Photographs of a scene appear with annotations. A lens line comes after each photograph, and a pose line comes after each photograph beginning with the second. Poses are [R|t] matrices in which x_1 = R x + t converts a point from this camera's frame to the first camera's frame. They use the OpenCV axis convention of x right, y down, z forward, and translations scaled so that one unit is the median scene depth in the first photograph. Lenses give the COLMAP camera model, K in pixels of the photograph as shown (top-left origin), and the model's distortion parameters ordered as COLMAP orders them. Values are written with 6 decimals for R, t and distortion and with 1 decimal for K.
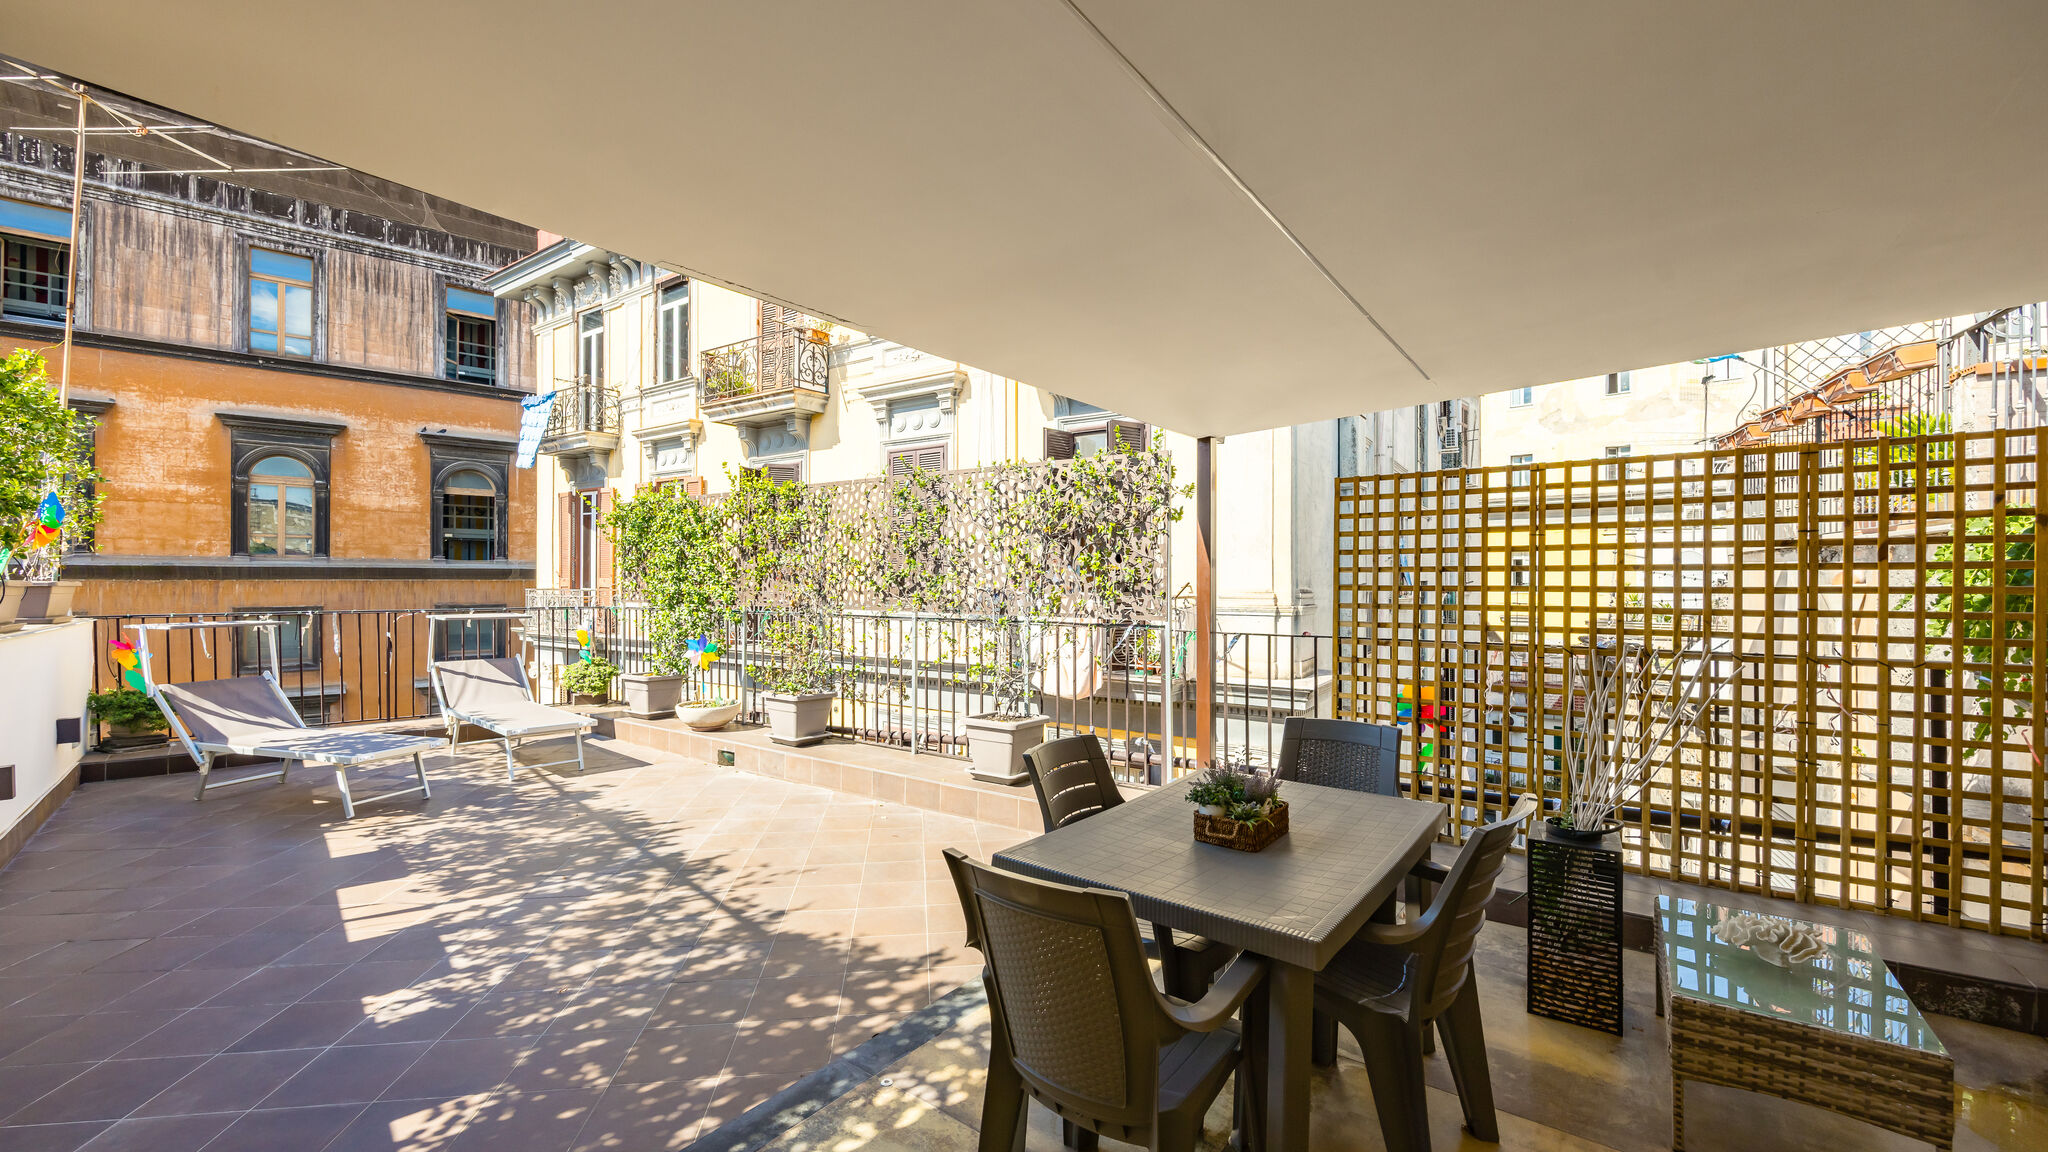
lens RADIAL K [[823.9, 0, 1027.0], [0, 823.9, 574.6], [0, 0, 1]] dist [-0.003171, -0.000746]
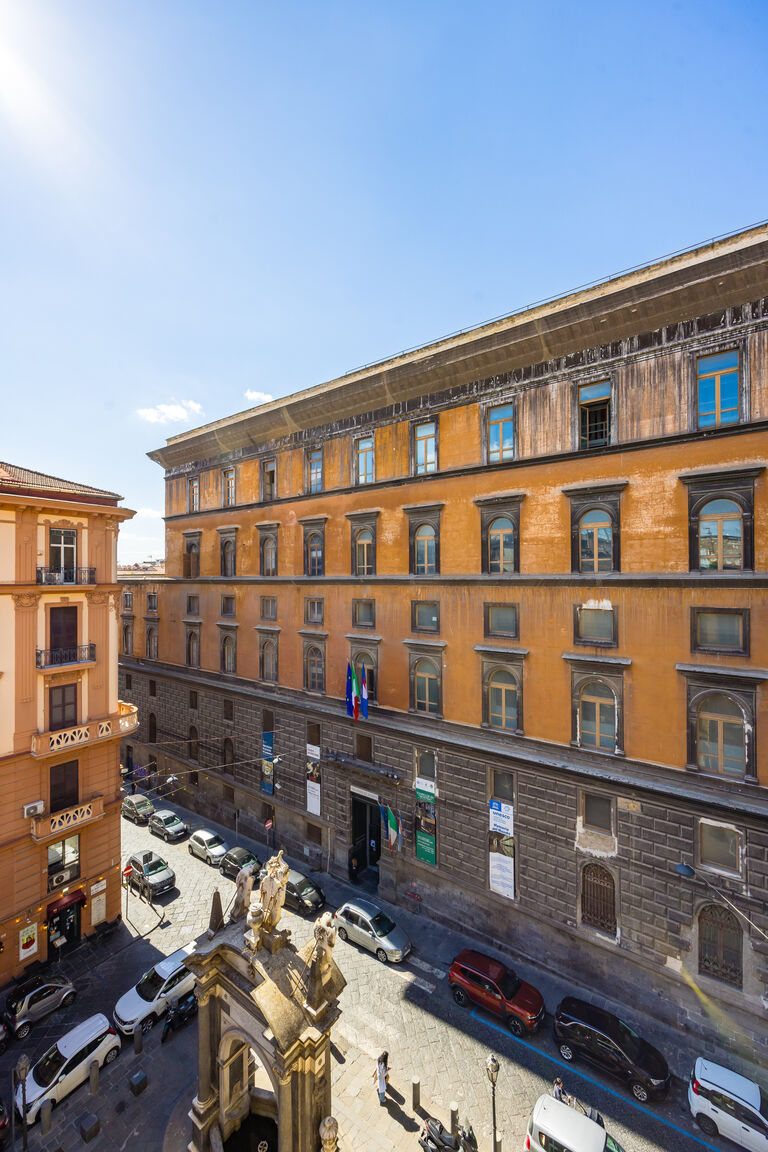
lens RADIAL K [[464.8, 0, 386.2], [0, 464.8, 574.9], [0, 0, 1]] dist [0.001963, -0.000034]
pose [[0.183616, -0.009522, -0.982952, -0.920659], [0.009894, 0.999920, -0.007838, -0.059158], [0.982948, -0.008286, 0.183696, 1.157945]]
